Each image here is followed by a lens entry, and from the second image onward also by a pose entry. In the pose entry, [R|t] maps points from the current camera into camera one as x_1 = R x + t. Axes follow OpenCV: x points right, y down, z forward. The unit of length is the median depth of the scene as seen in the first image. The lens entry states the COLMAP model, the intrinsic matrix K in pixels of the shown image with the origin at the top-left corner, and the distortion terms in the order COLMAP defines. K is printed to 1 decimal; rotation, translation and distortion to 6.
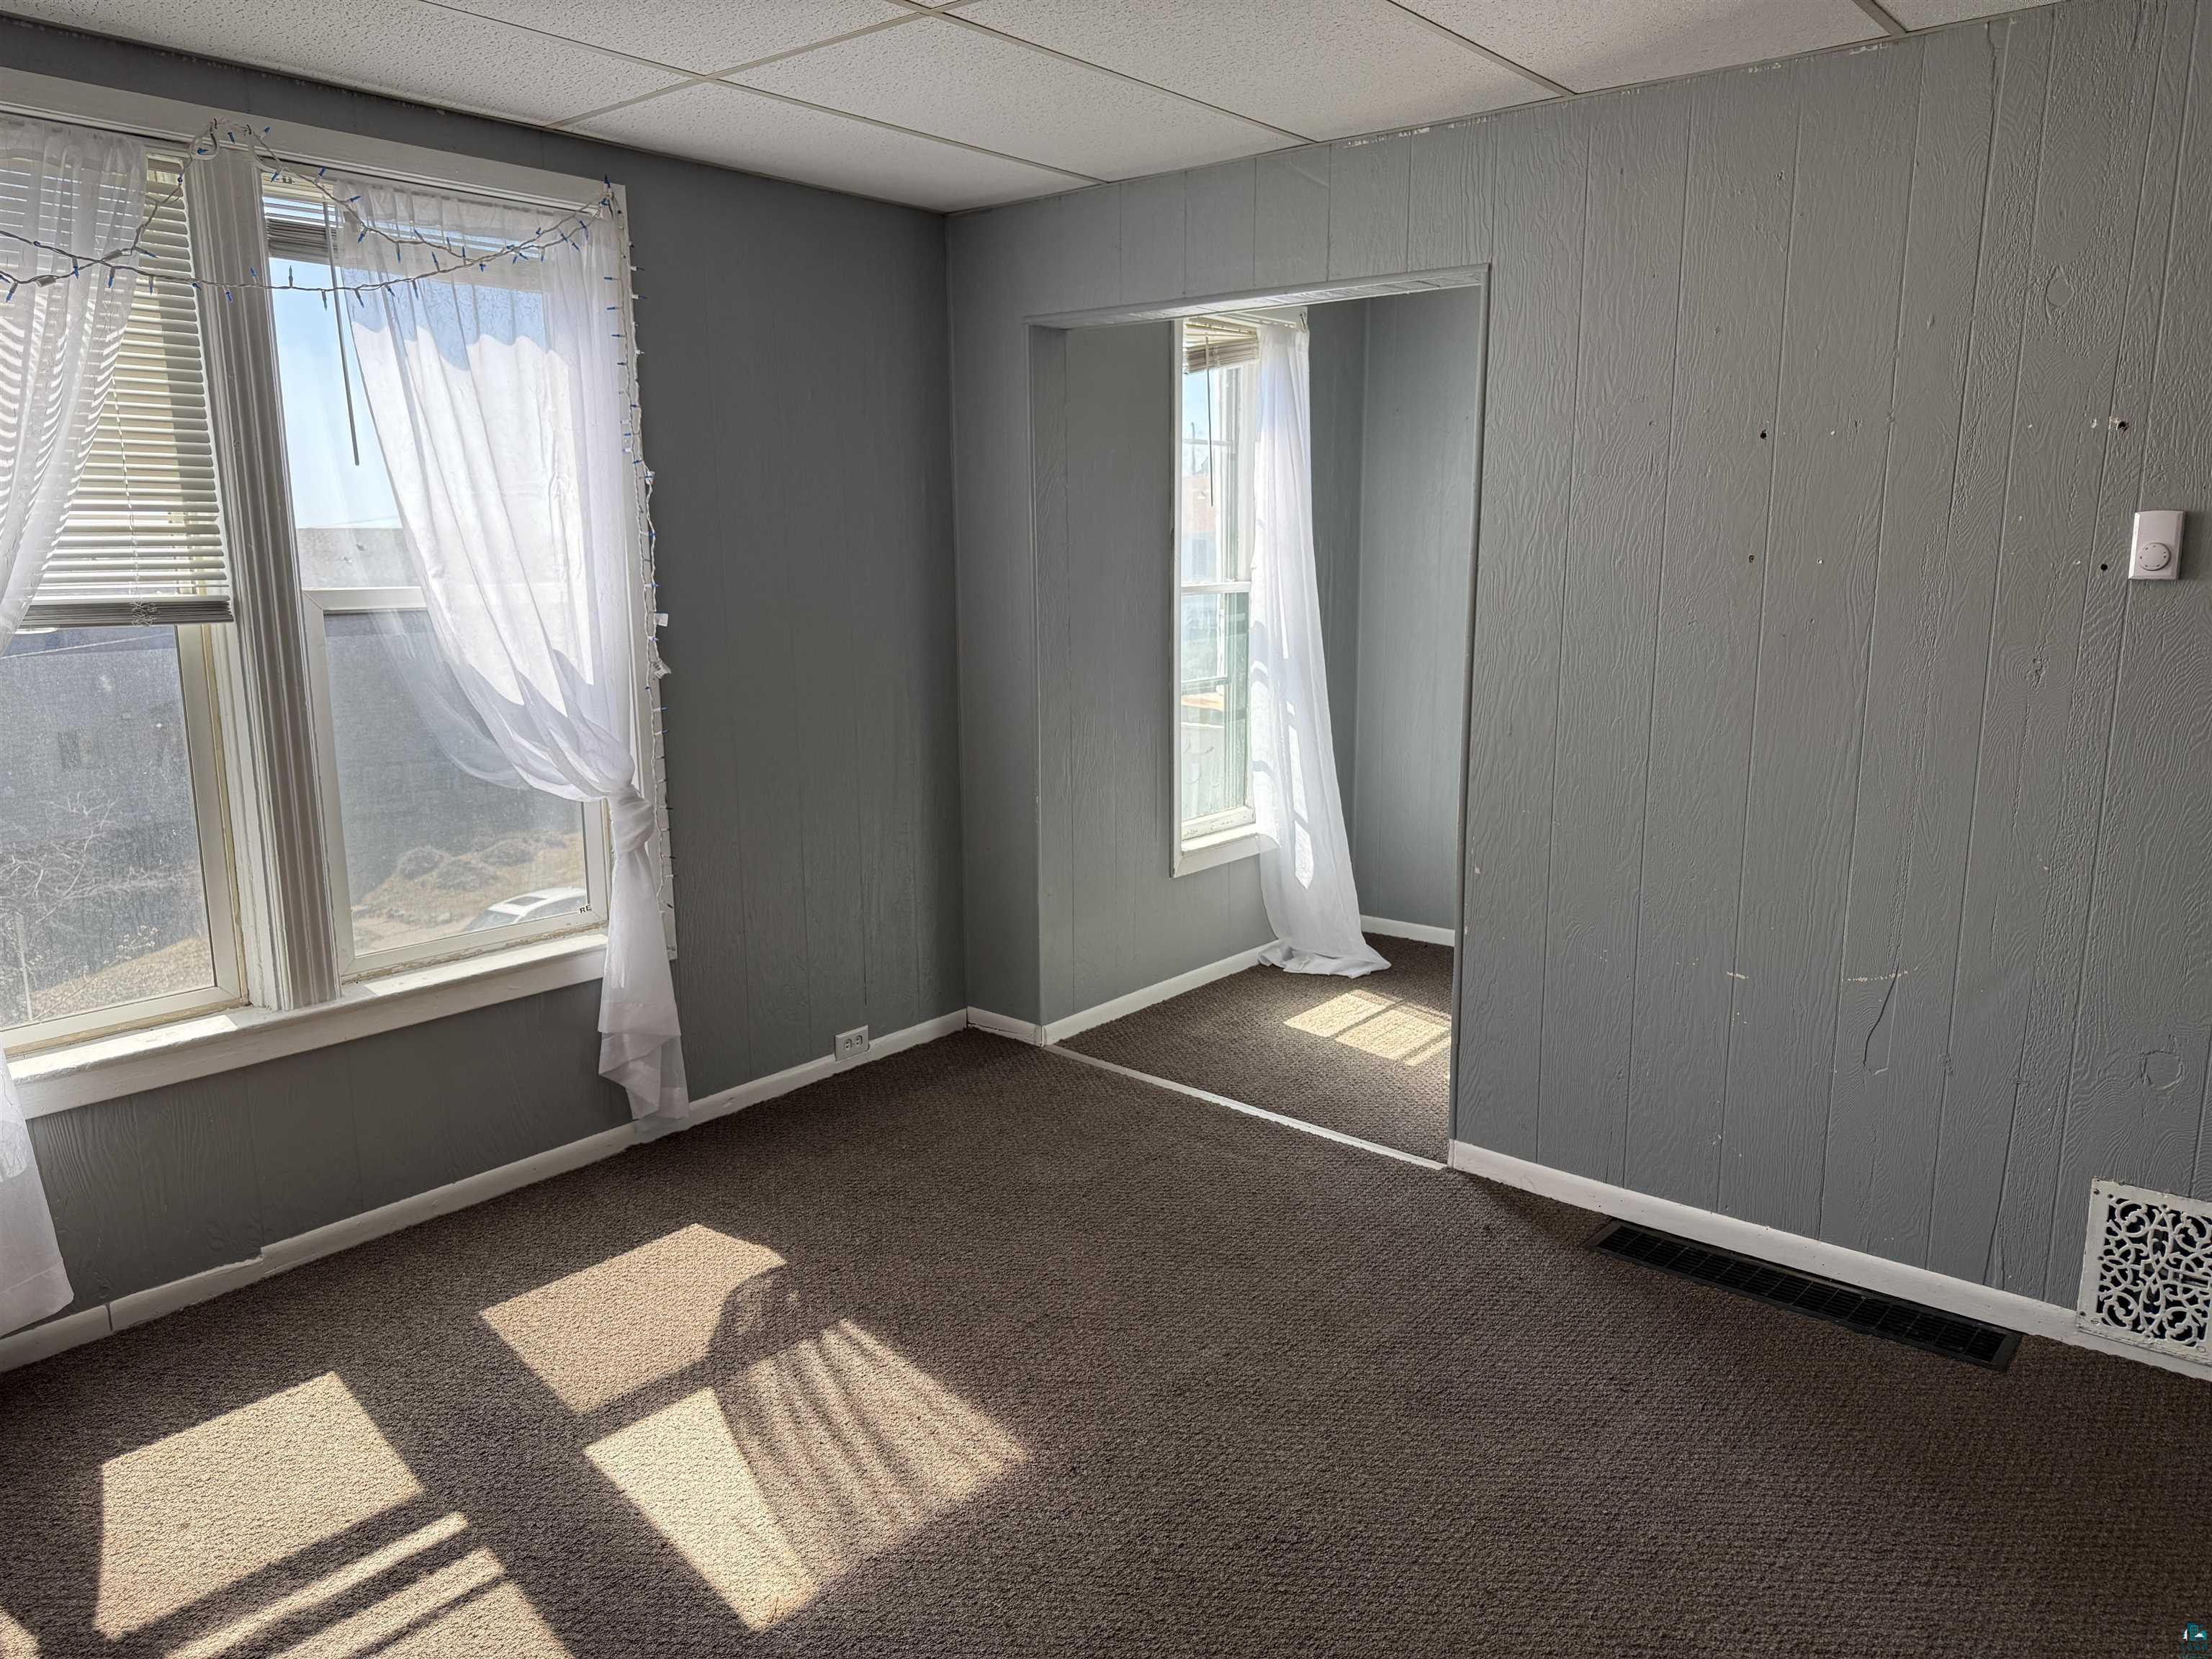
lens RADIAL K [[1552.2, 0, 1105.7], [0, 1552.2, 818.6], [0, 0, 1]] dist [0.105419, -0.144892]
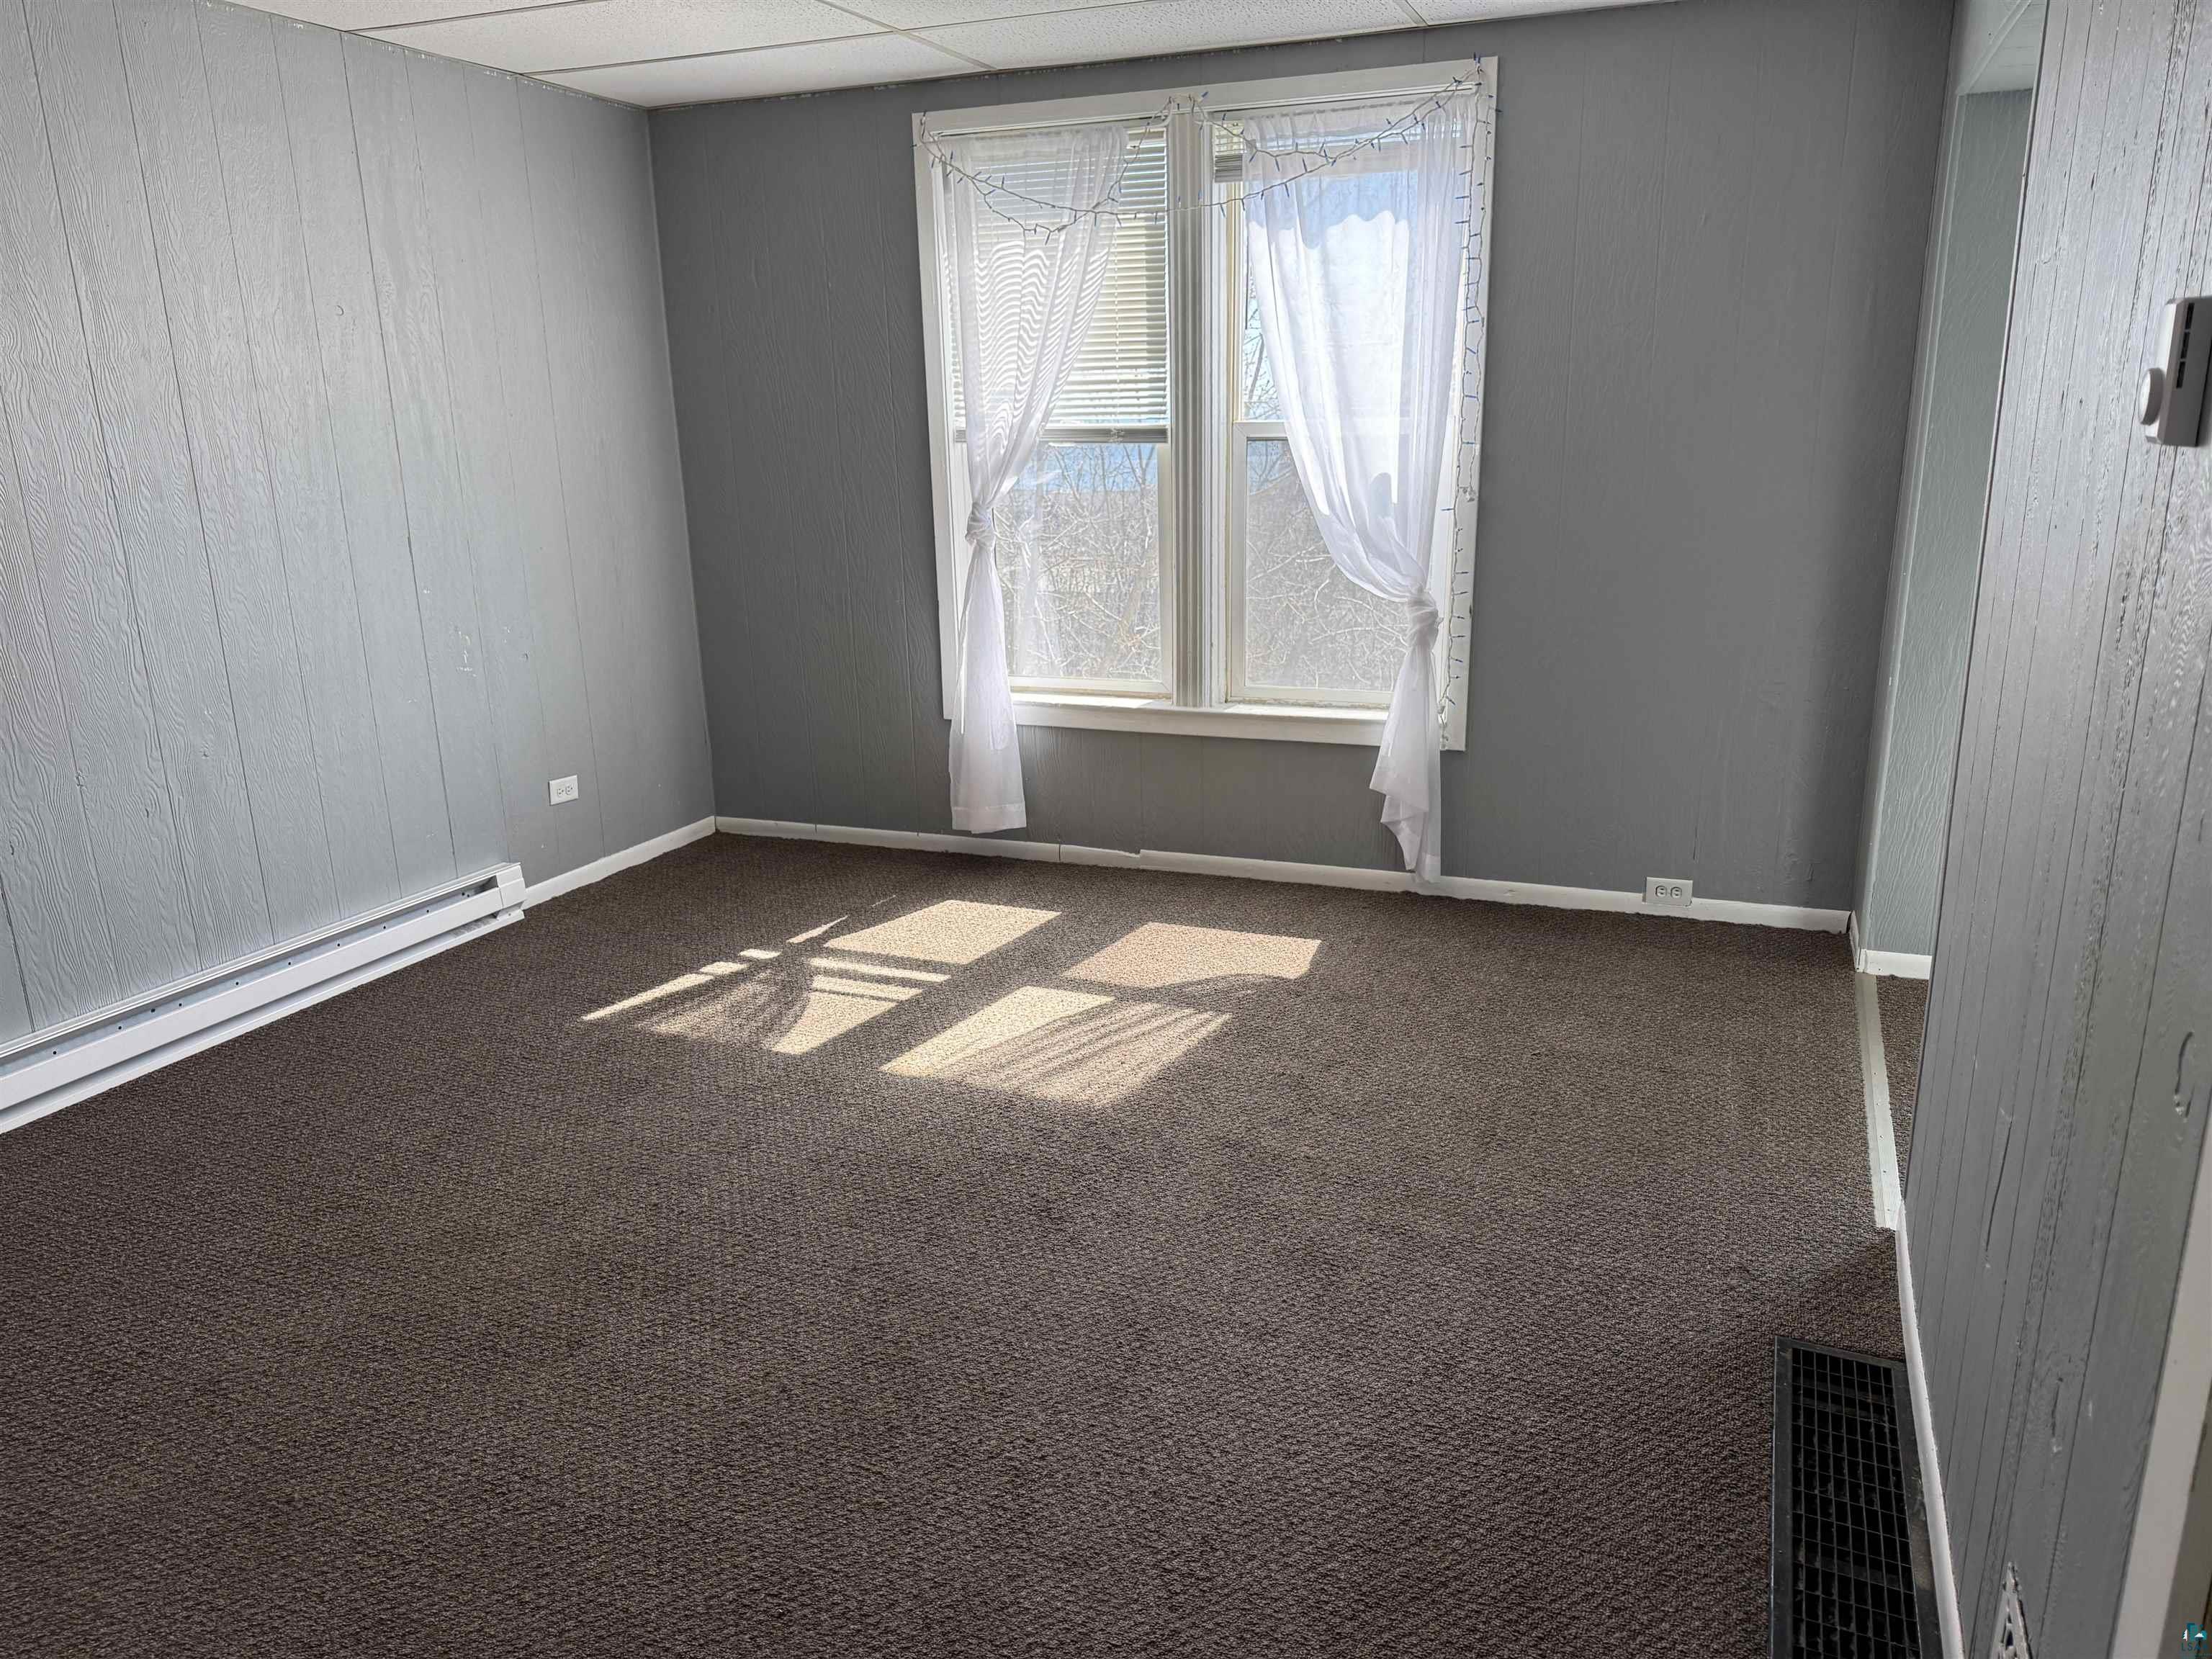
lens RADIAL K [[1552.2, 0, 1105.7], [0, 1552.2, 818.6], [0, 0, 1]] dist [0.105419, -0.144892]
pose [[0.304257, 0.245040, -0.920534, 0.892870], [-0.150614, 0.966568, 0.207512, -0.075809], [0.940608, 0.075508, 0.330992, 0.464432]]
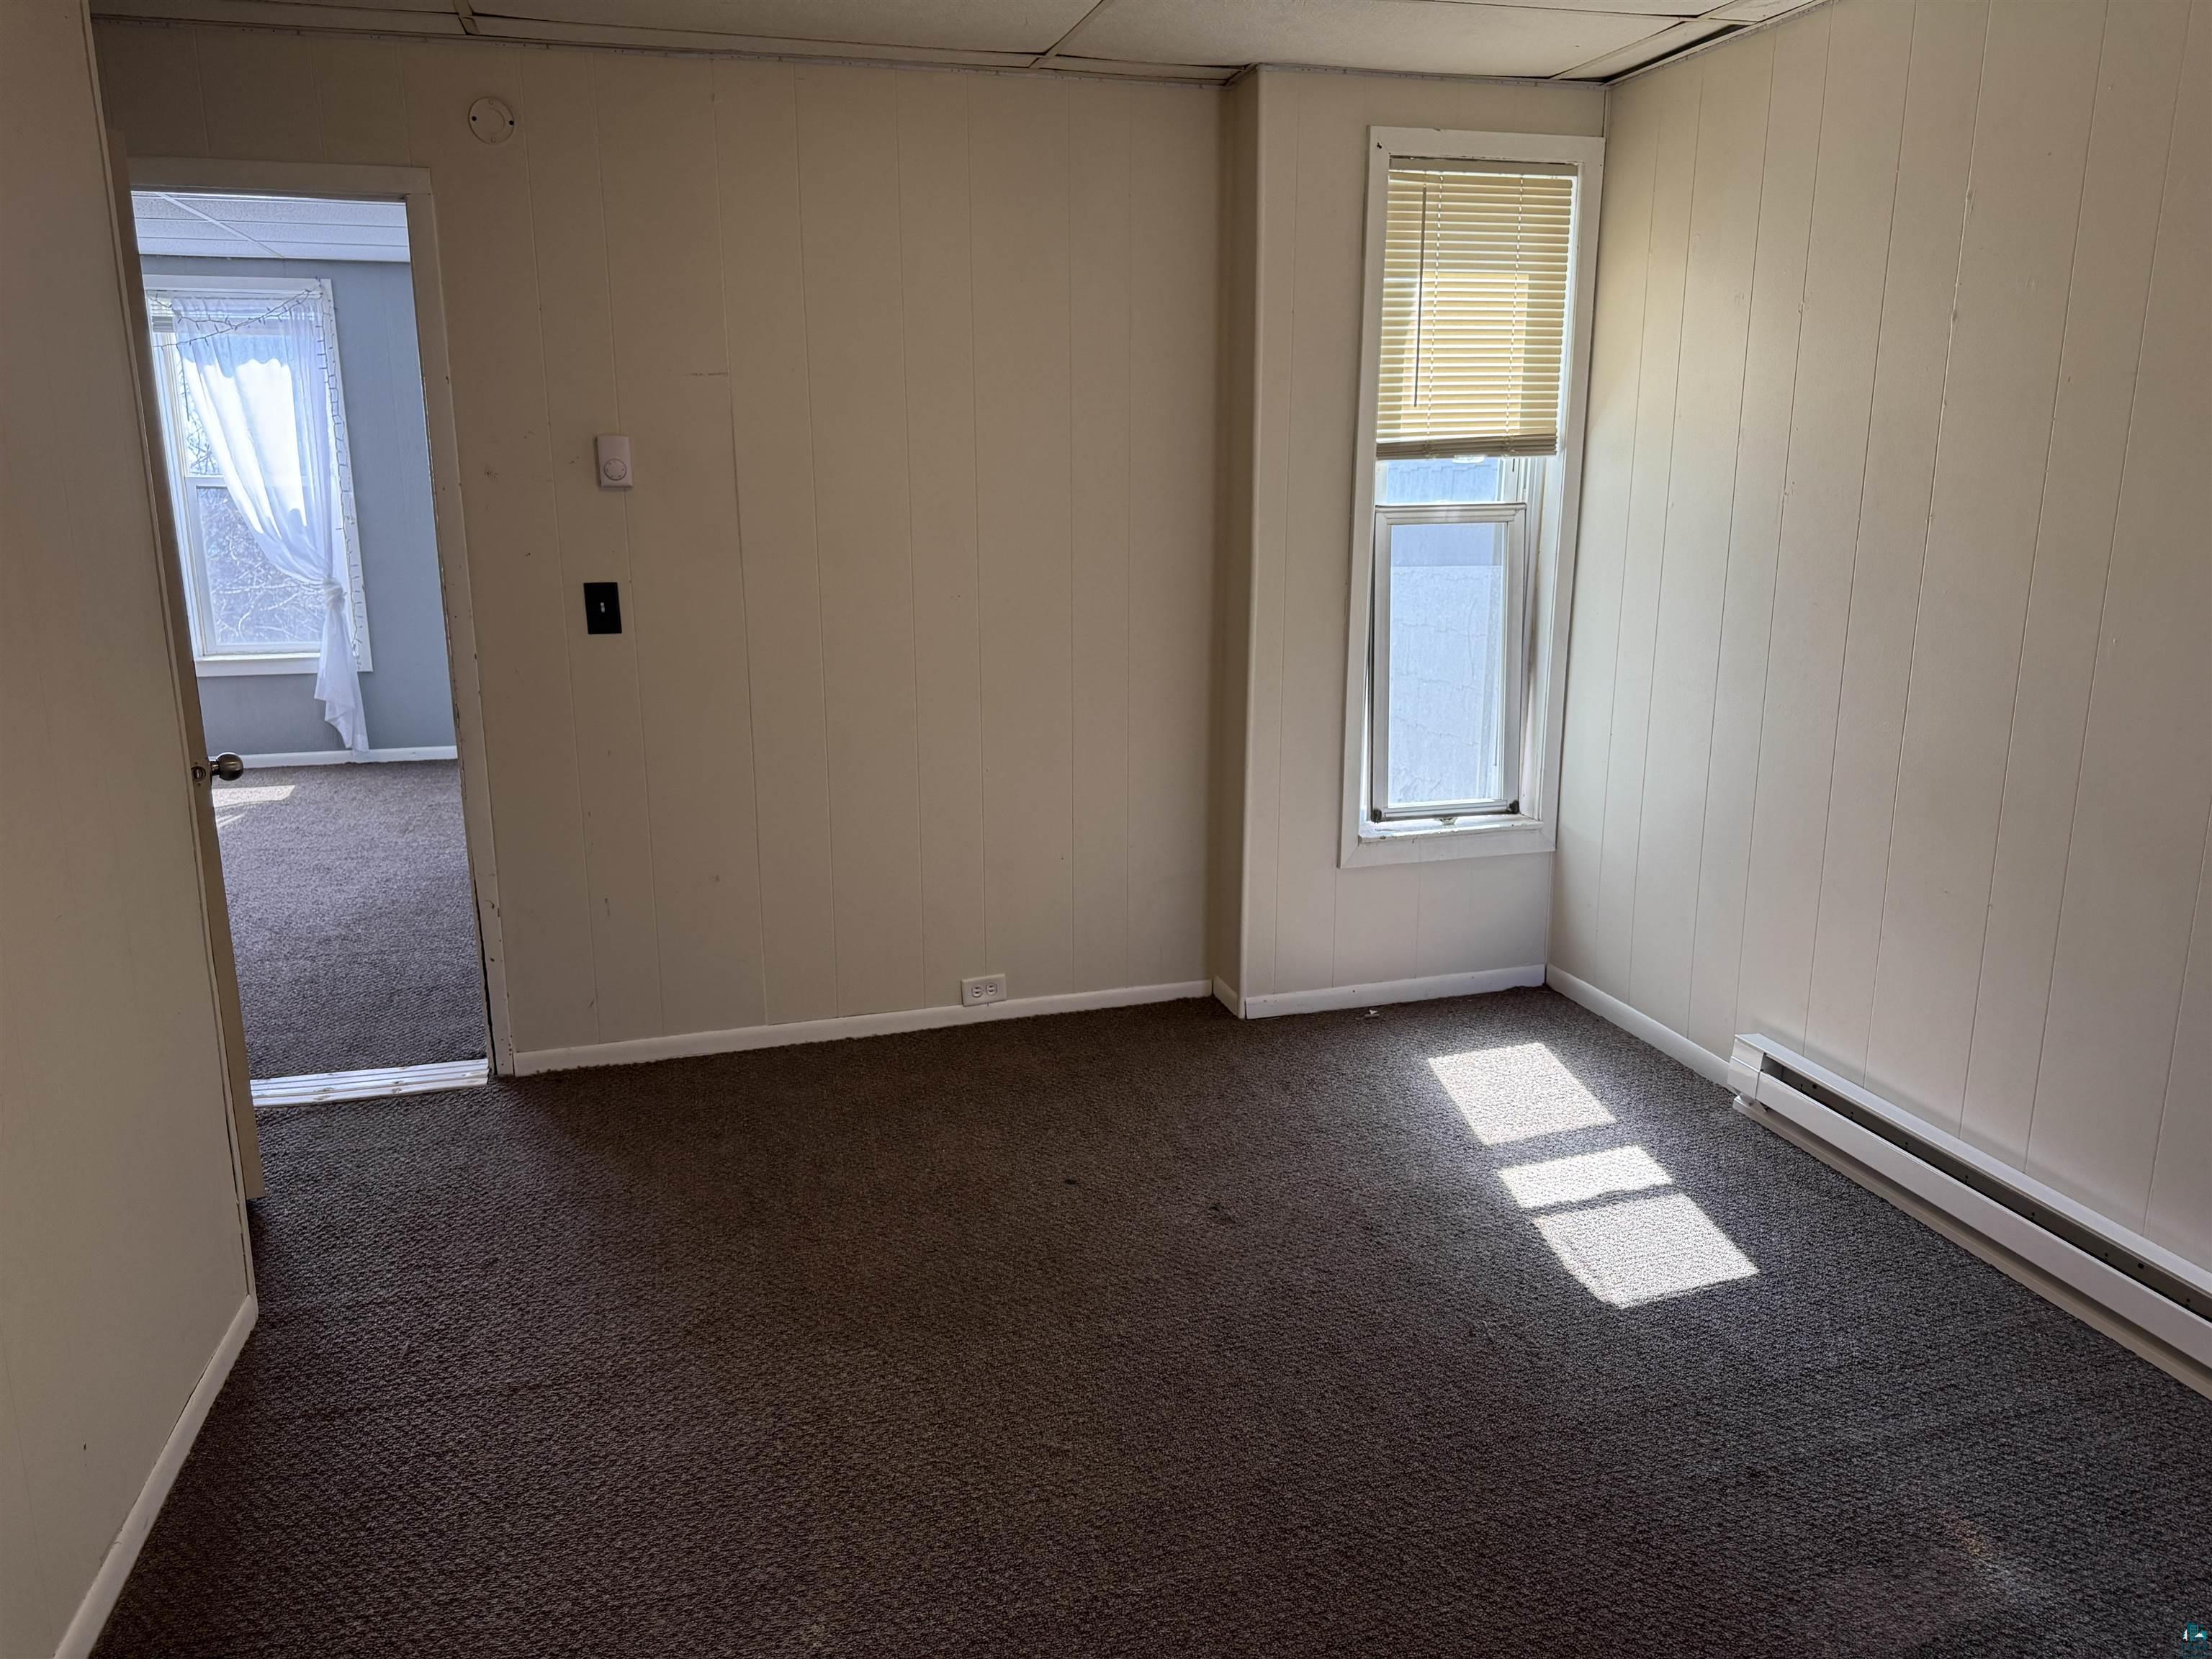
lens RADIAL K [[1552.2, 0, 1105.7], [0, 1552.2, 818.6], [0, 0, 1]] dist [0.105419, -0.144892]
pose [[0.822334, 0.132972, -0.553250, 1.972009], [-0.105474, 0.991082, 0.081432, 0.016945], [0.559144, -0.008611, 0.829026, -0.148111]]
